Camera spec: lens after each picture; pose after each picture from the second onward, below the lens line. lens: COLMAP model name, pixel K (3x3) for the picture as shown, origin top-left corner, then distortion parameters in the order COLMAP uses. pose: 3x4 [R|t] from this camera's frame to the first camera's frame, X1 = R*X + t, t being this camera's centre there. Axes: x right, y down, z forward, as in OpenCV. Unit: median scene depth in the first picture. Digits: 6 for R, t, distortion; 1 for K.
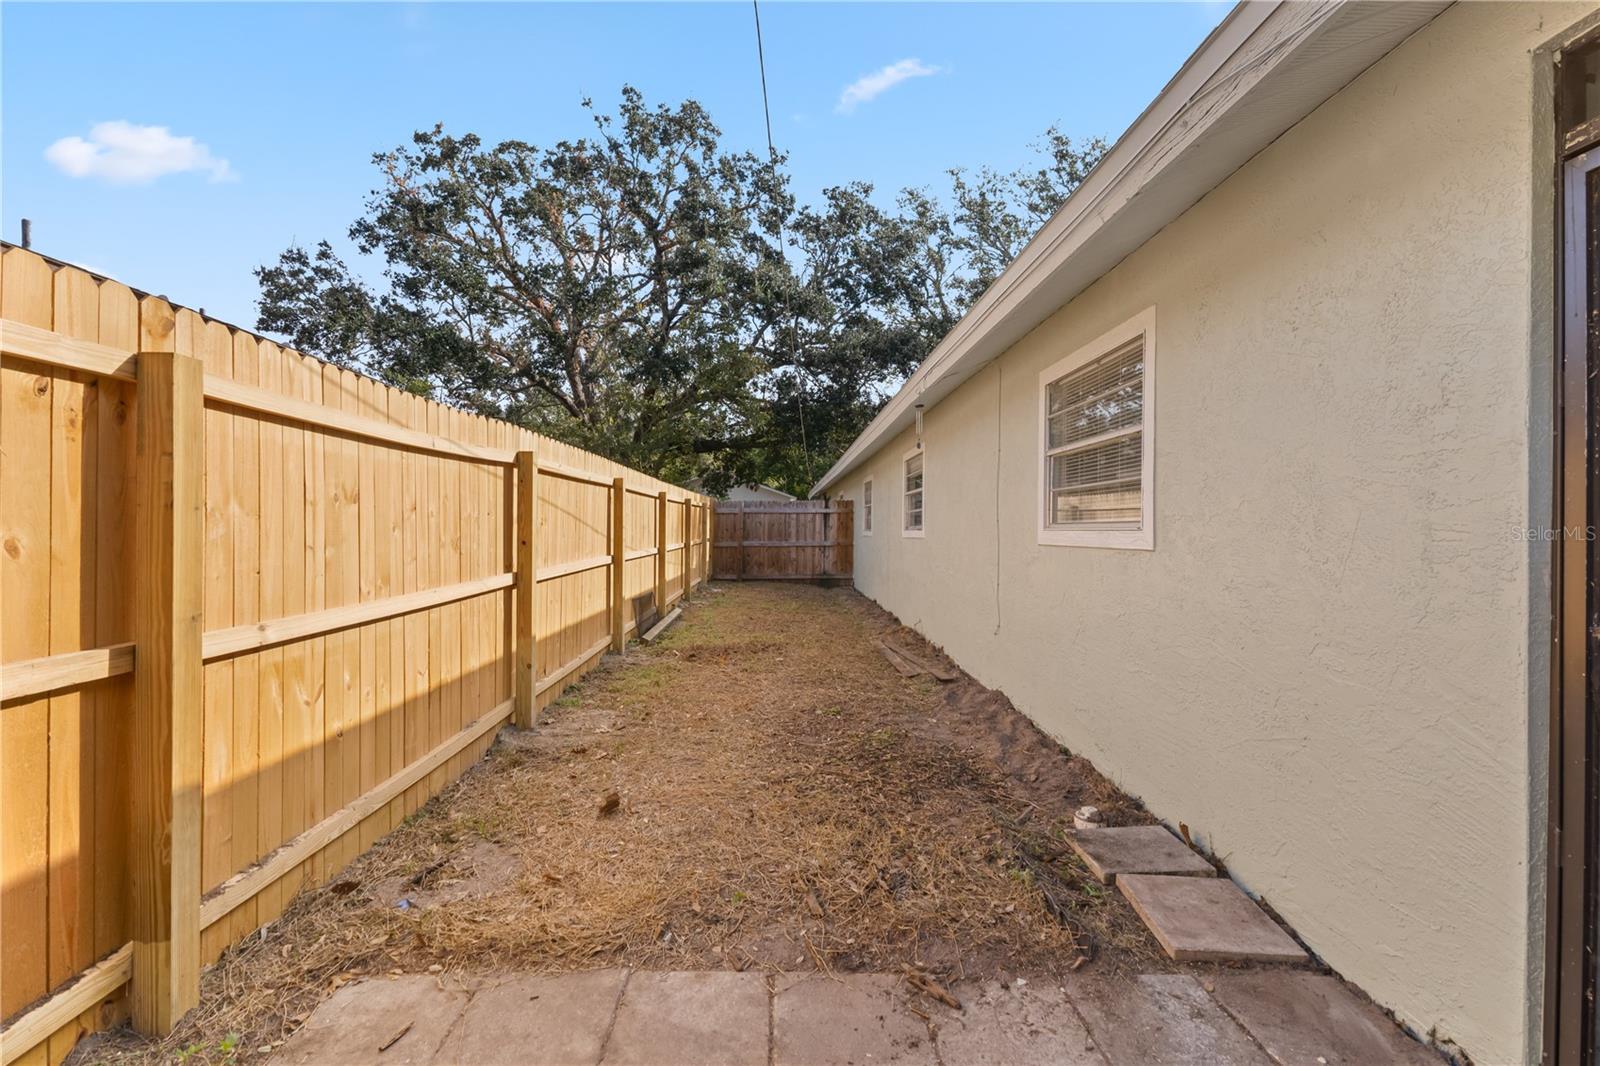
lens RADIAL K [[730.2, 0, 795.3], [0, 730.2, 534.2], [0, 0, 1]] dist [0.001967, -0.000640]
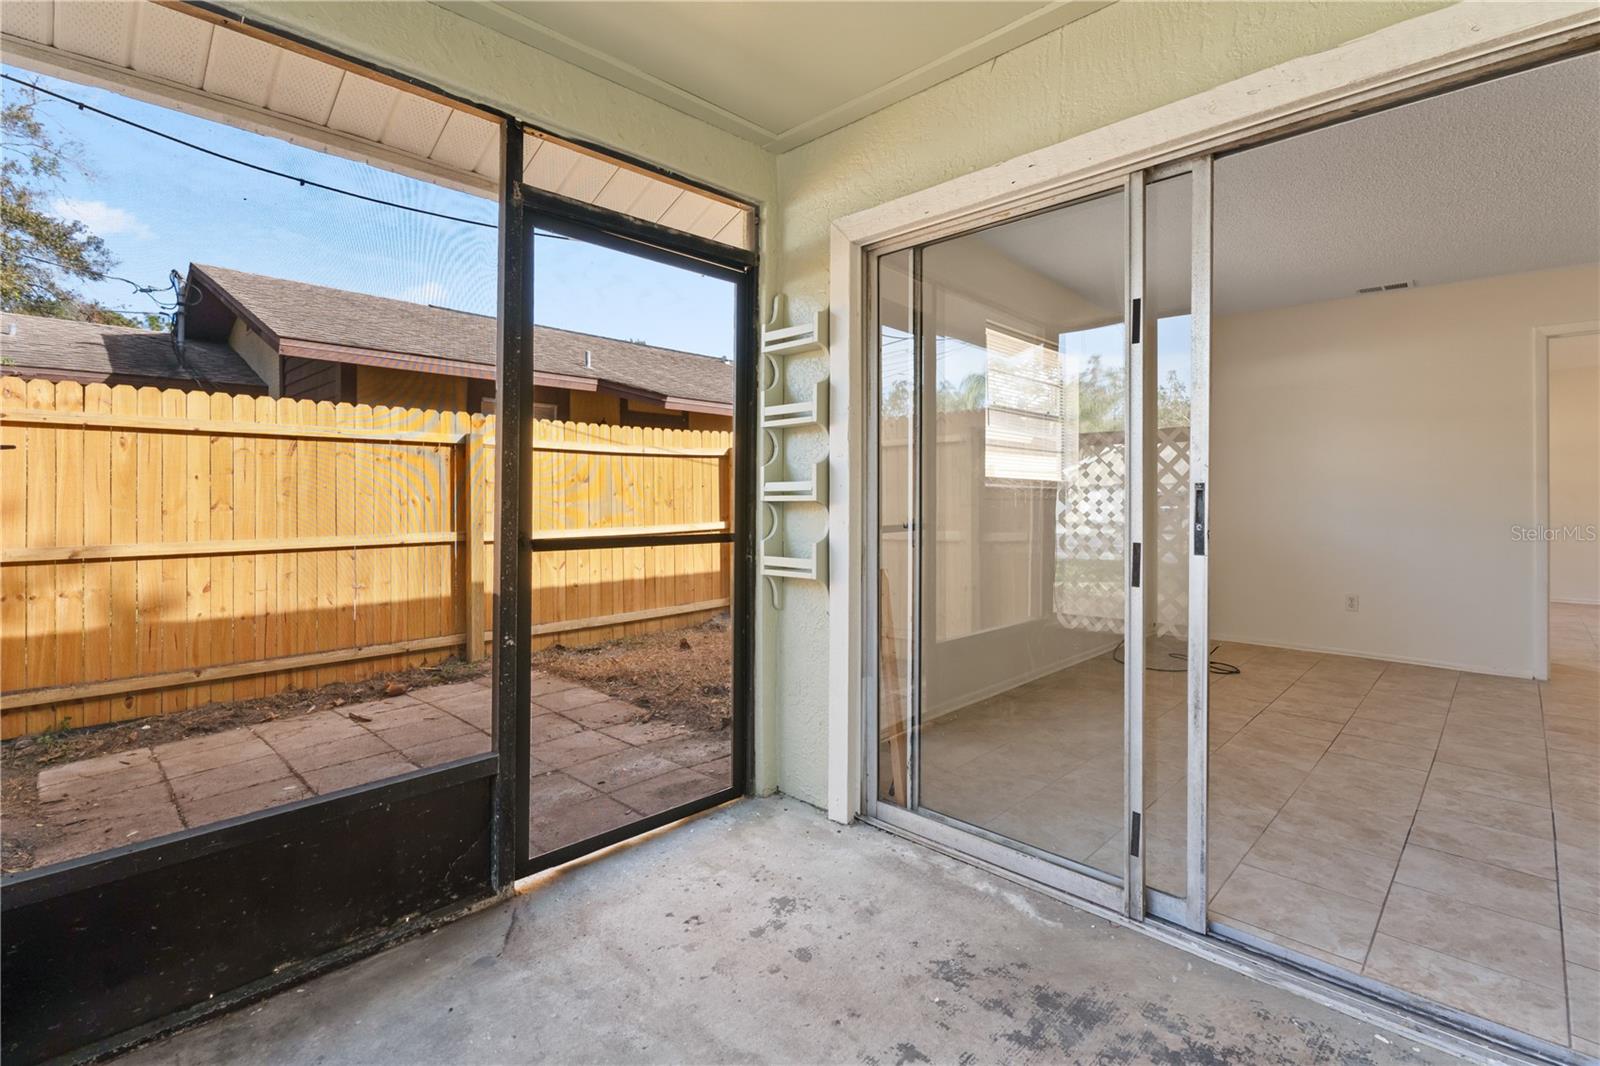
lens RADIAL K [[730.2, 0, 789.7], [0, 730.2, 499.2], [0, 0, 1]] dist [0.001967, -0.000640]
pose [[0.706756, -0.005047, -0.707440, 1.909625], [-0.003168, 0.999942, -0.010298, 0.040237], [0.707451, 0.009519, 0.706699, -0.157275]]
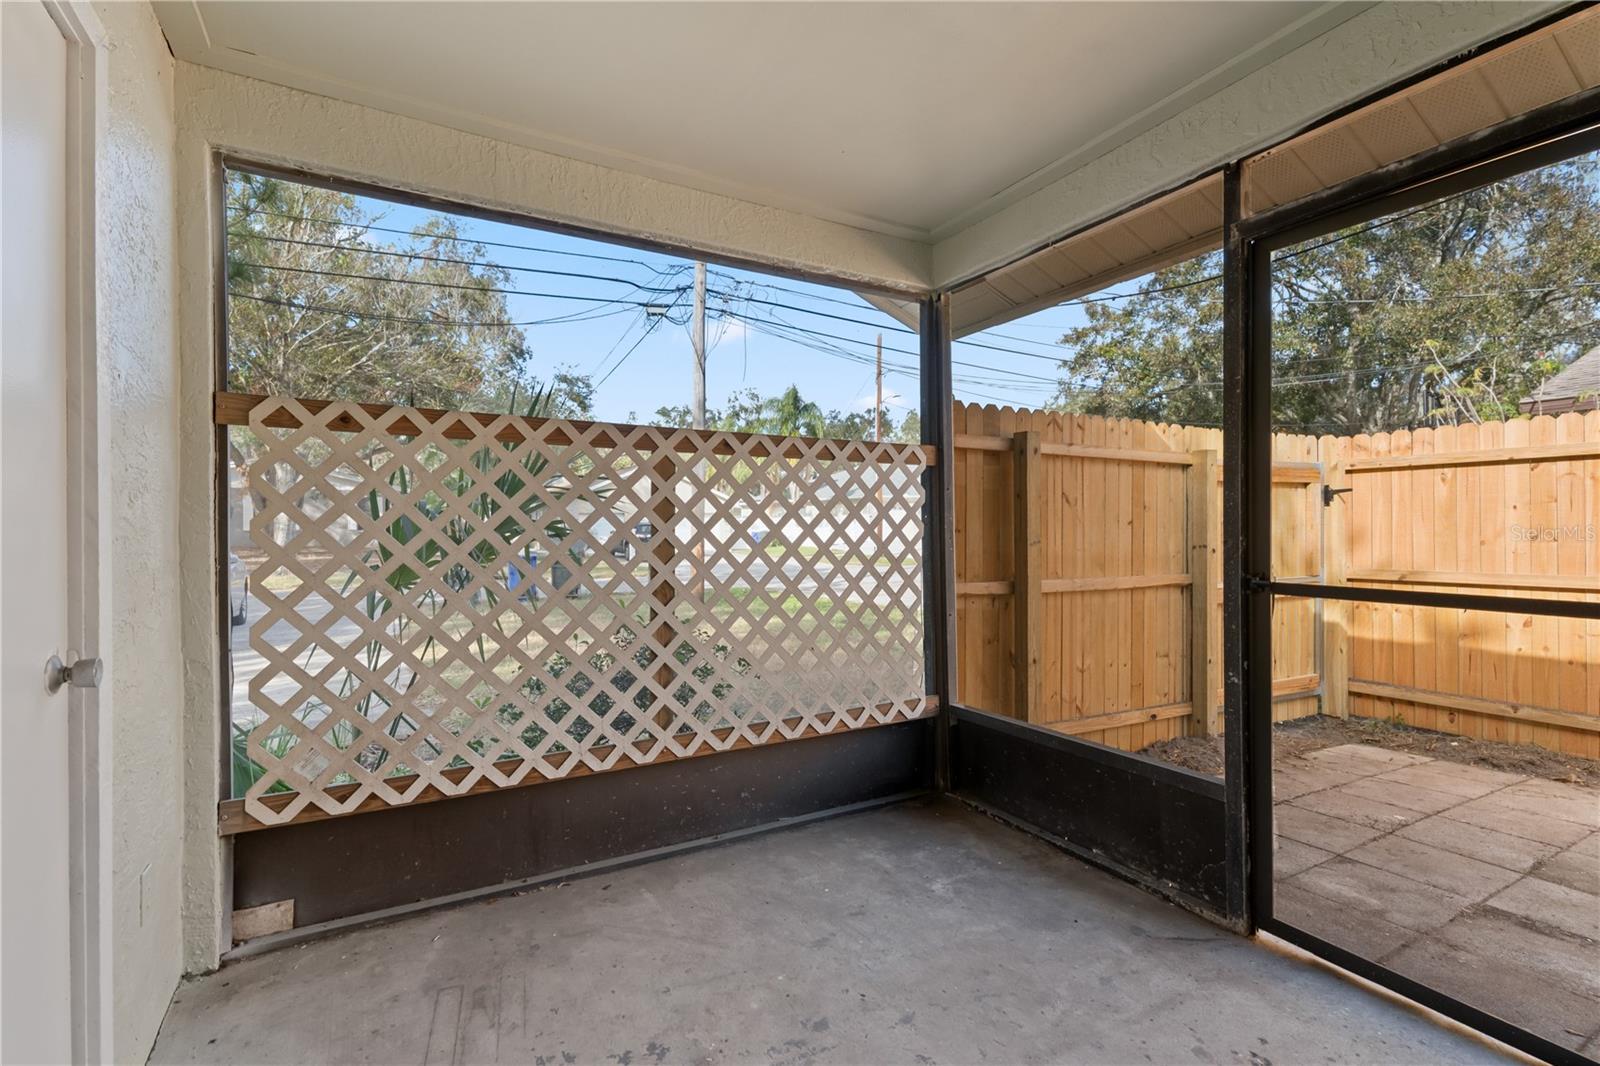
lens RADIAL K [[730.2, 0, 802.4], [0, 730.2, 522.3], [0, 0, 1]] dist [0.001967, -0.000640]
pose [[-0.873057, -0.002229, -0.487613, 2.017942], [-0.002608, 0.999997, 0.000098, -0.043829], [0.487611, 0.001357, -0.873060, 2.666110]]
